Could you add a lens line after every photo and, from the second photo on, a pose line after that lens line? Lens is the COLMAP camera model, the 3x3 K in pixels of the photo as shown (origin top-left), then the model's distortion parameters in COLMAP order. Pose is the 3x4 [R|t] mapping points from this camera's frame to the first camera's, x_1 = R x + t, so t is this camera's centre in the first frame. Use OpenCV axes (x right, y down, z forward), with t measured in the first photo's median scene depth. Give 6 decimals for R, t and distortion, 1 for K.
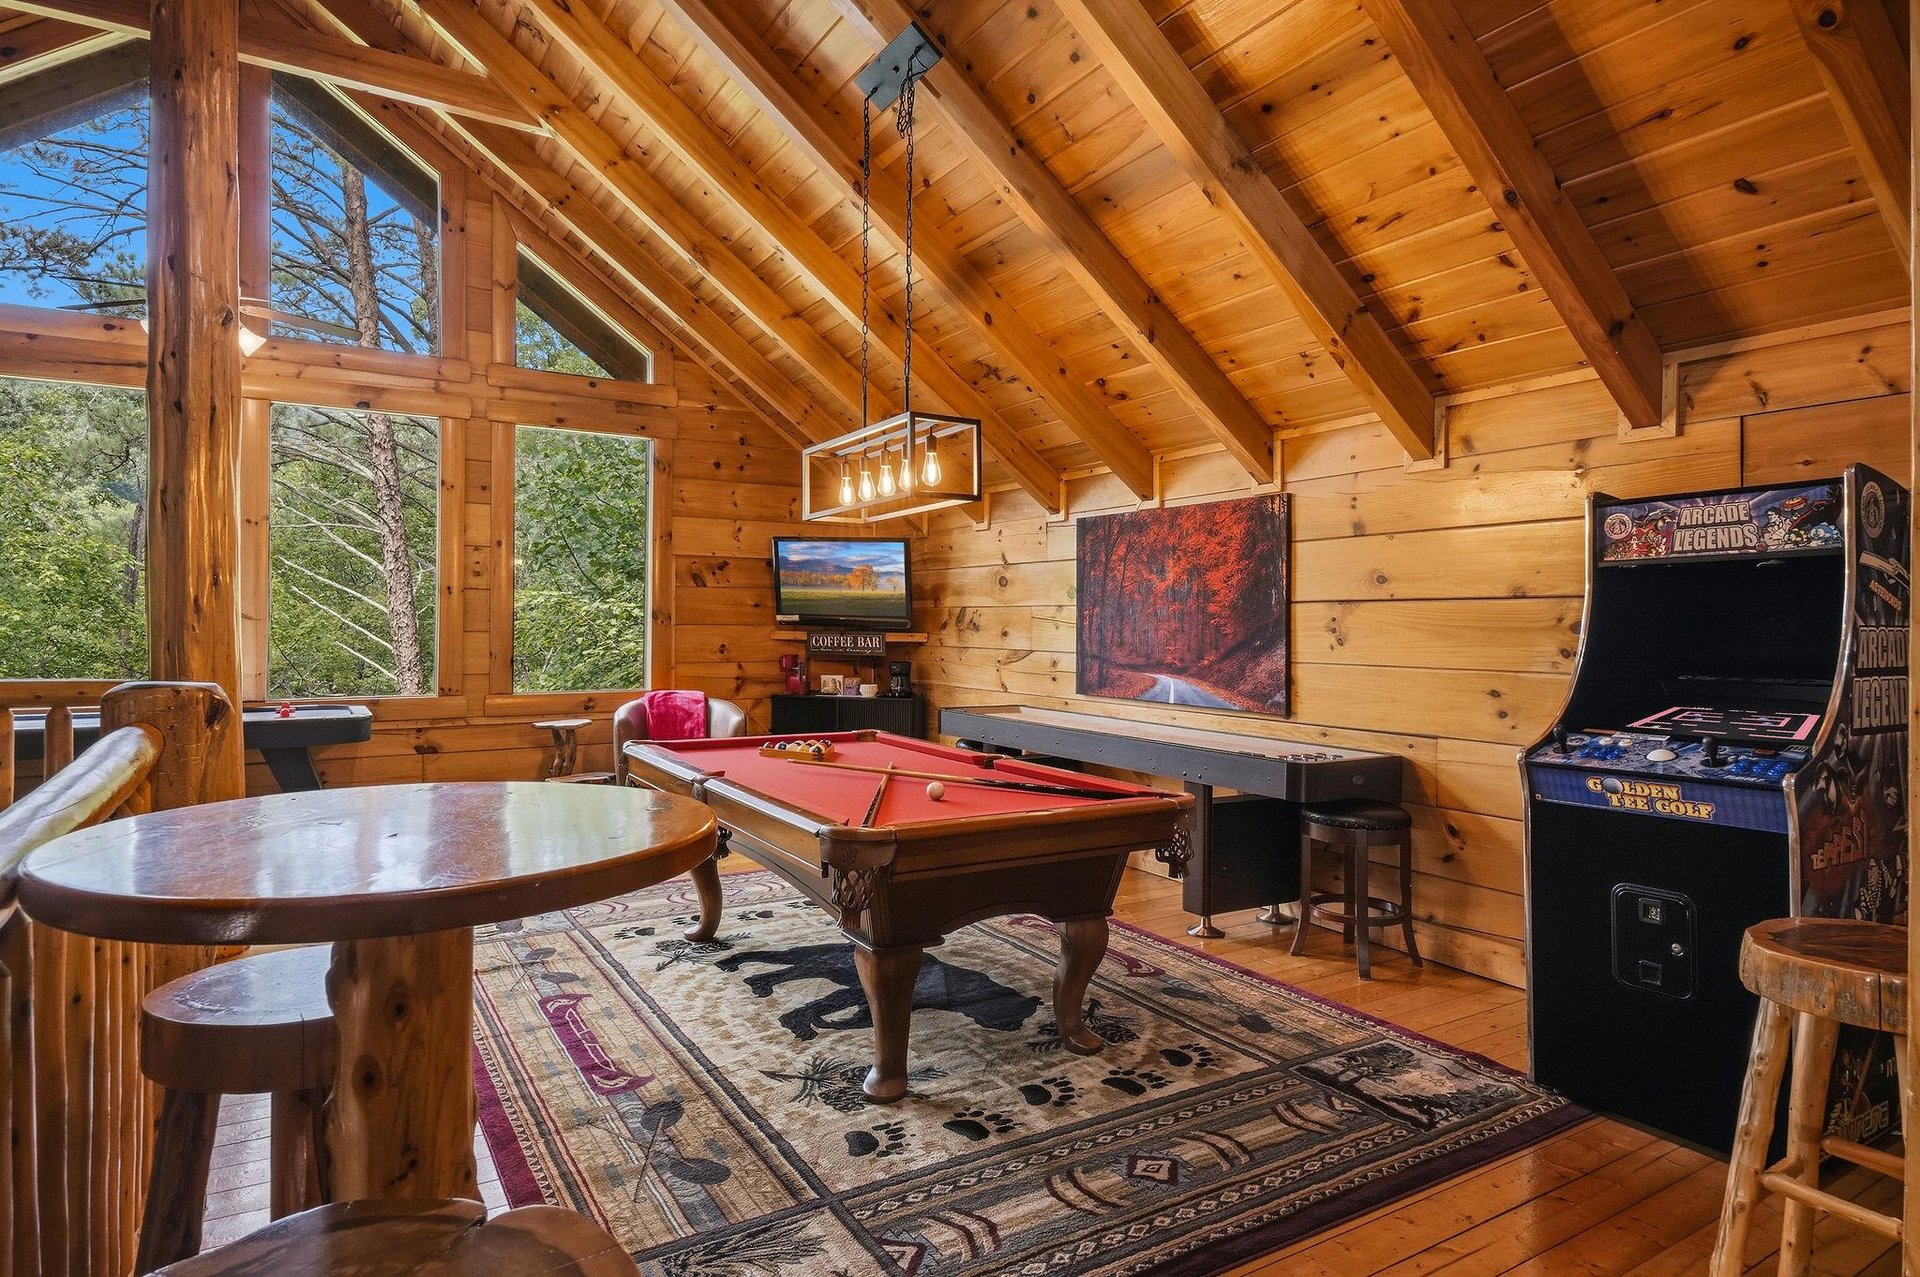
lens RADIAL K [[1065.1, 0, 957.3], [0, 1065.1, 619.1], [0, 0, 1]] dist [0.055409, -0.000121]
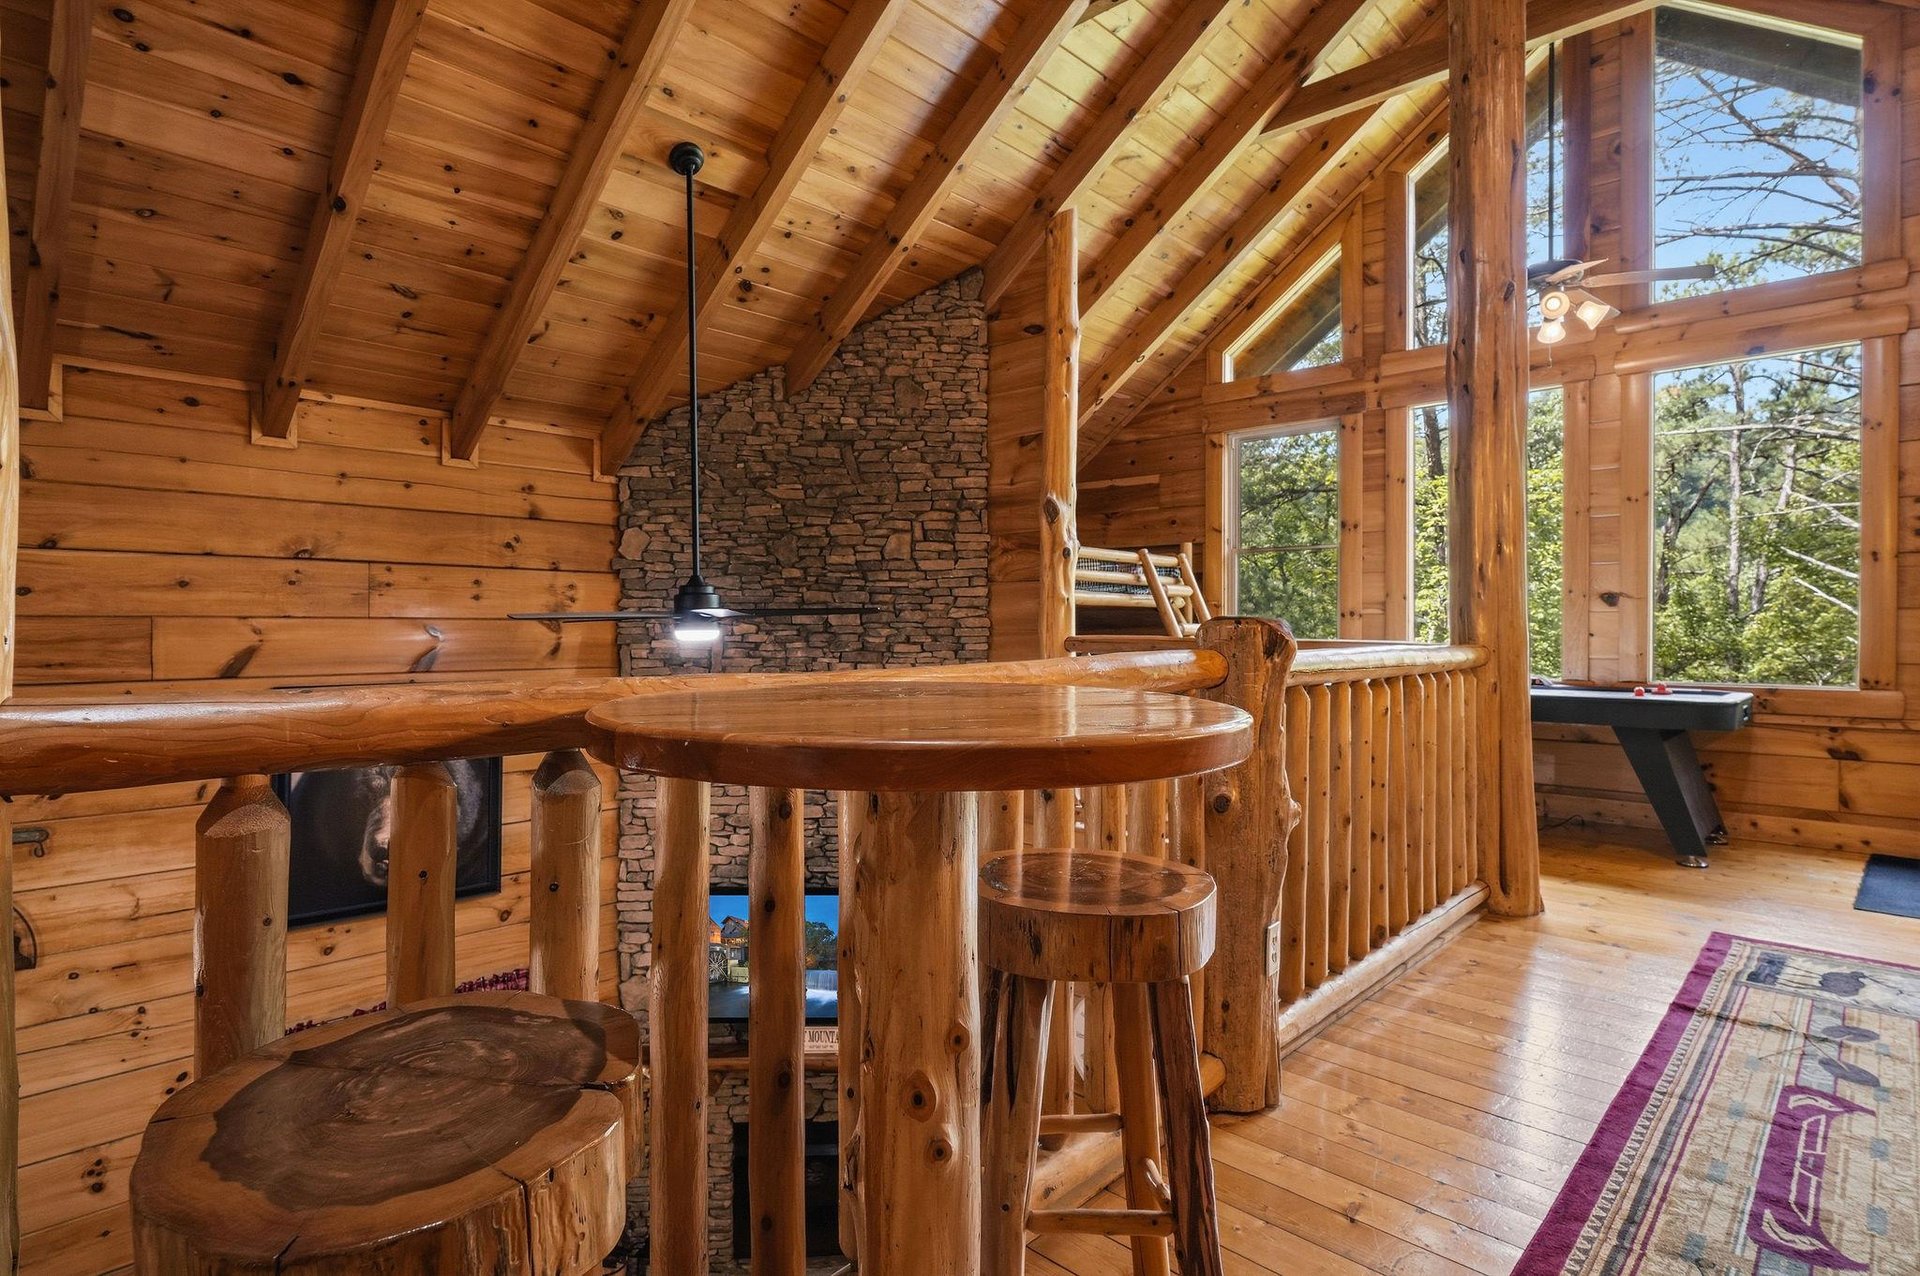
lens RADIAL K [[1011.0, 0, 975.2], [0, 1011.0, 626.5], [0, 0, 1]] dist [0.028959, -0.006649]
pose [[0.280431, -0.004854, -0.959862, 0.086663], [0.004624, 0.999982, -0.003705, 0.031073], [0.959863, -0.003399, 0.280449, 0.197255]]
